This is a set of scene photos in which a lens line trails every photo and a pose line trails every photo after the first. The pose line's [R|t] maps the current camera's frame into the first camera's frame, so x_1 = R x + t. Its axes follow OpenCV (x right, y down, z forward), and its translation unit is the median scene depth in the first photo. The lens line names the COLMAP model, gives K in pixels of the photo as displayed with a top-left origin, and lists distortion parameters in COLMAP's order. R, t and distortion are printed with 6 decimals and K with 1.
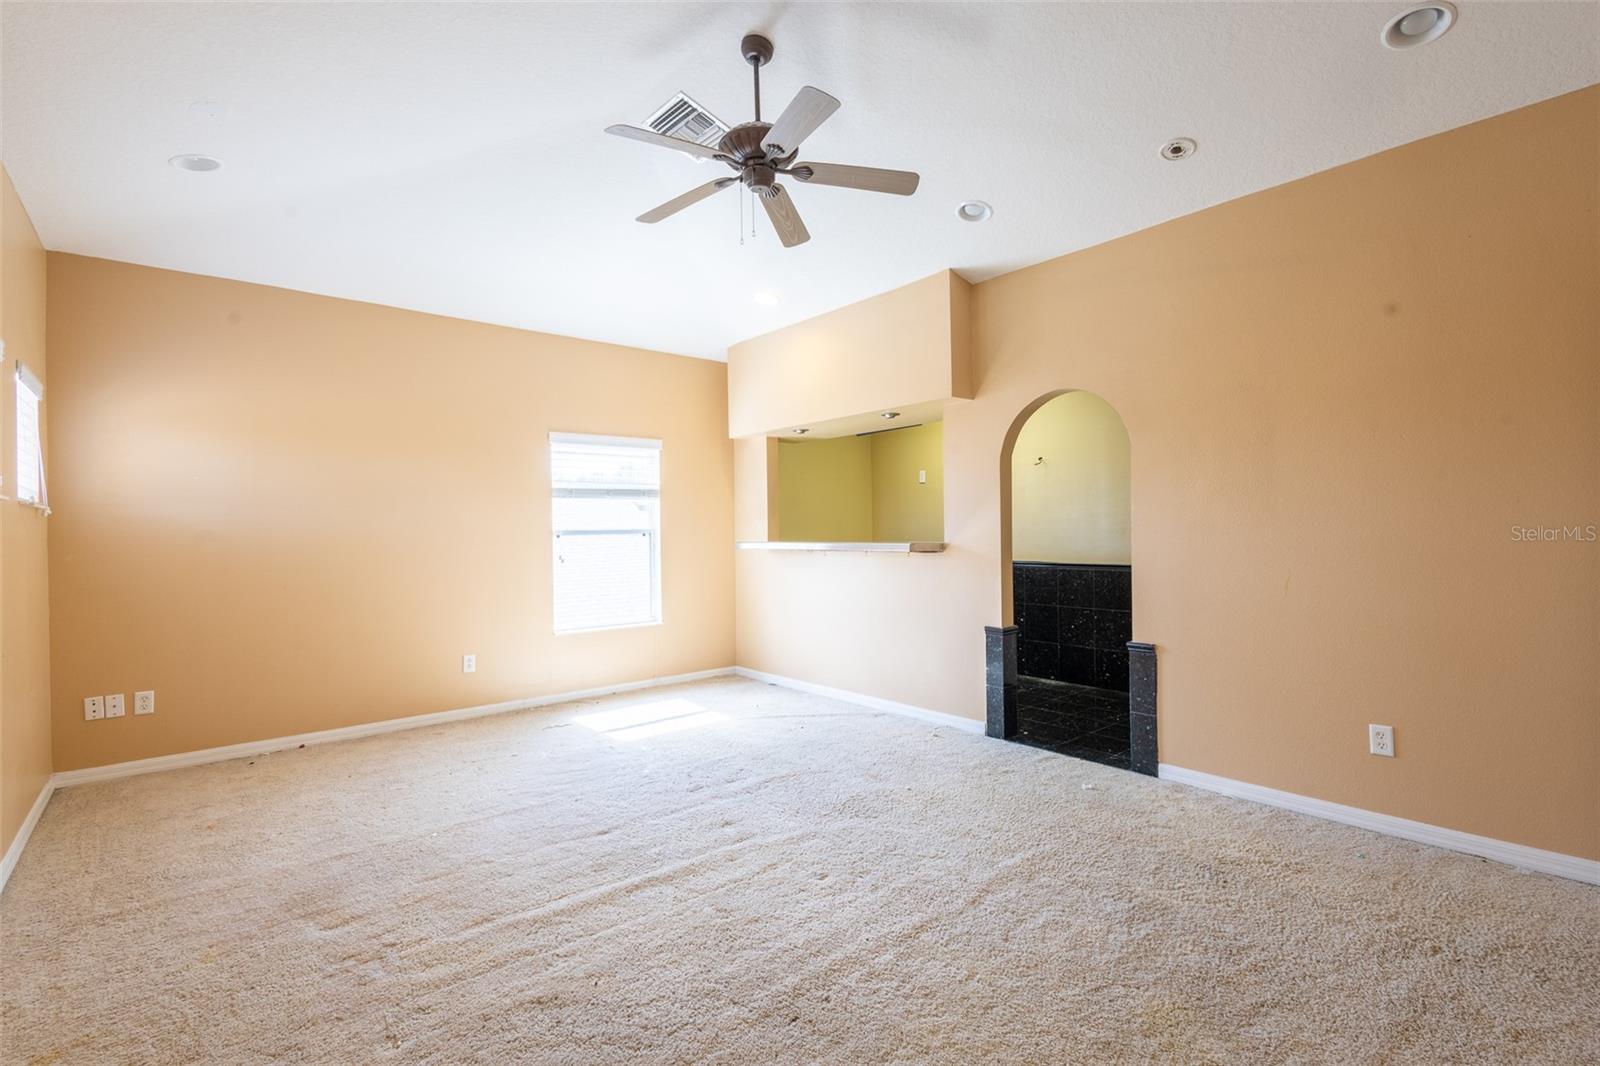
lens RADIAL K [[734.9, 0, 805.4], [0, 734.9, 532.2], [0, 0, 1]] dist [0.002376, 0.000533]
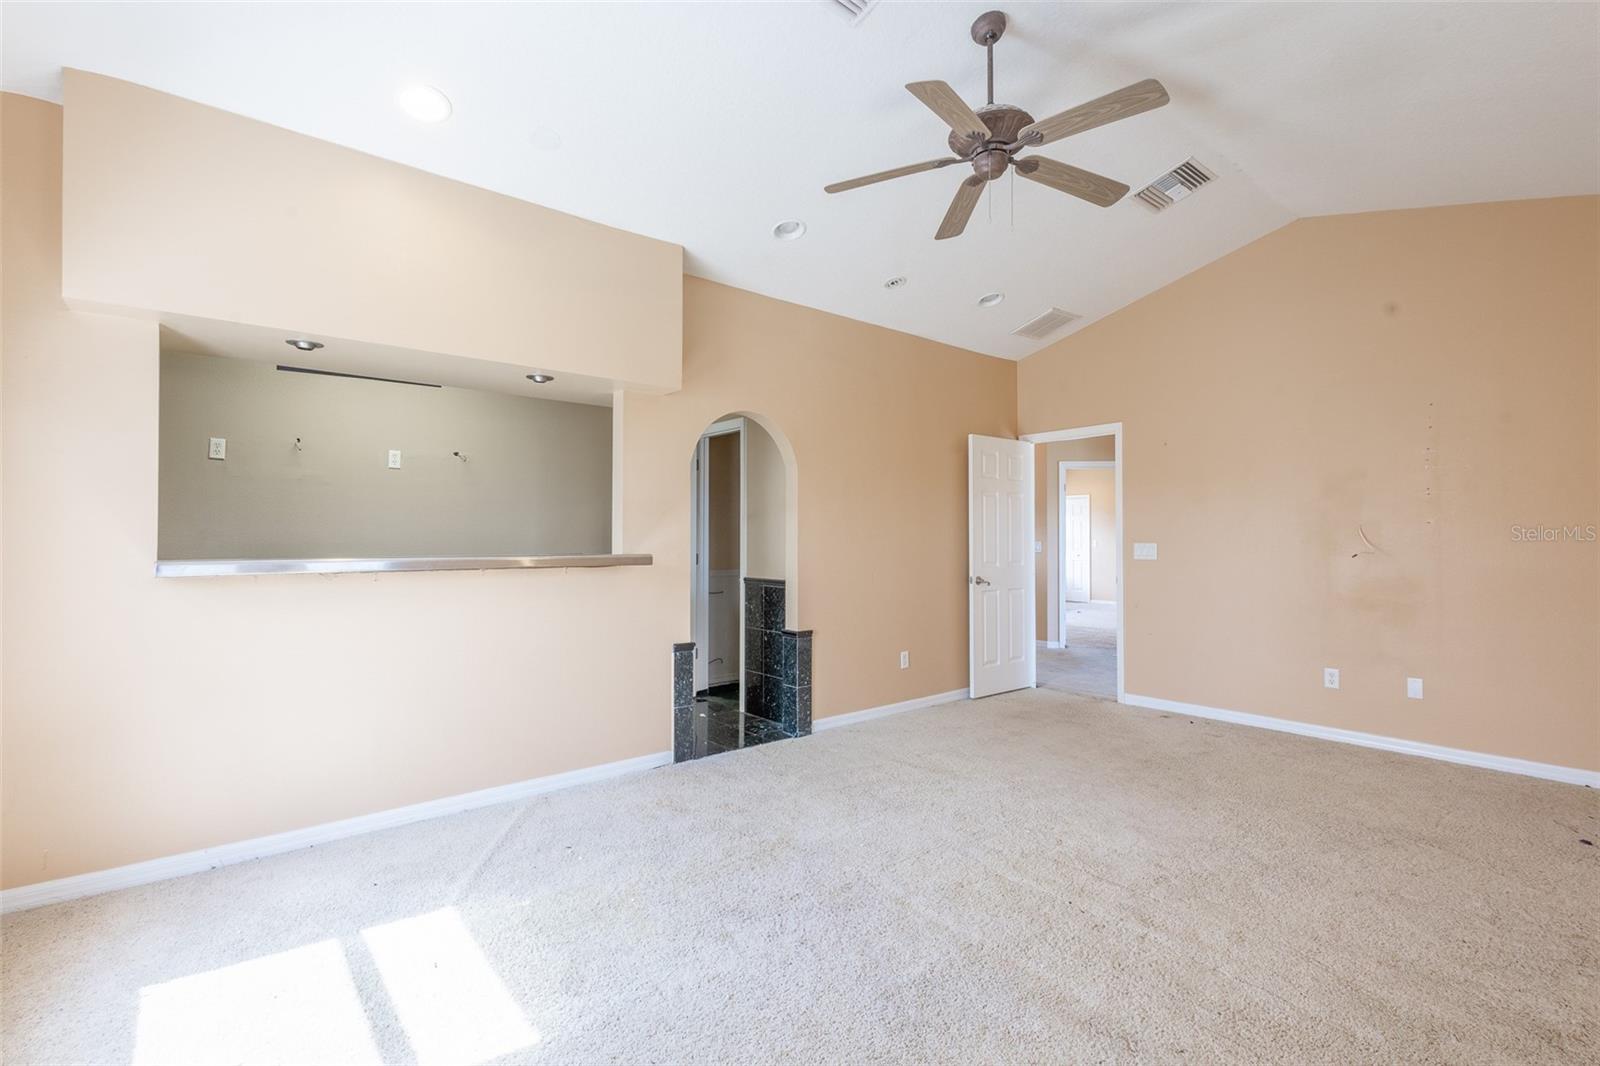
lens RADIAL K [[734.9, 0, 805.6], [0, 734.9, 537.4], [0, 0, 1]] dist [0.002376, 0.000533]
pose [[0.003435, 0.011595, 0.999927, -0.681749], [-0.001540, 0.999932, -0.011590, 0.004243], [-0.999993, -0.001500, 0.003452, 0.839784]]
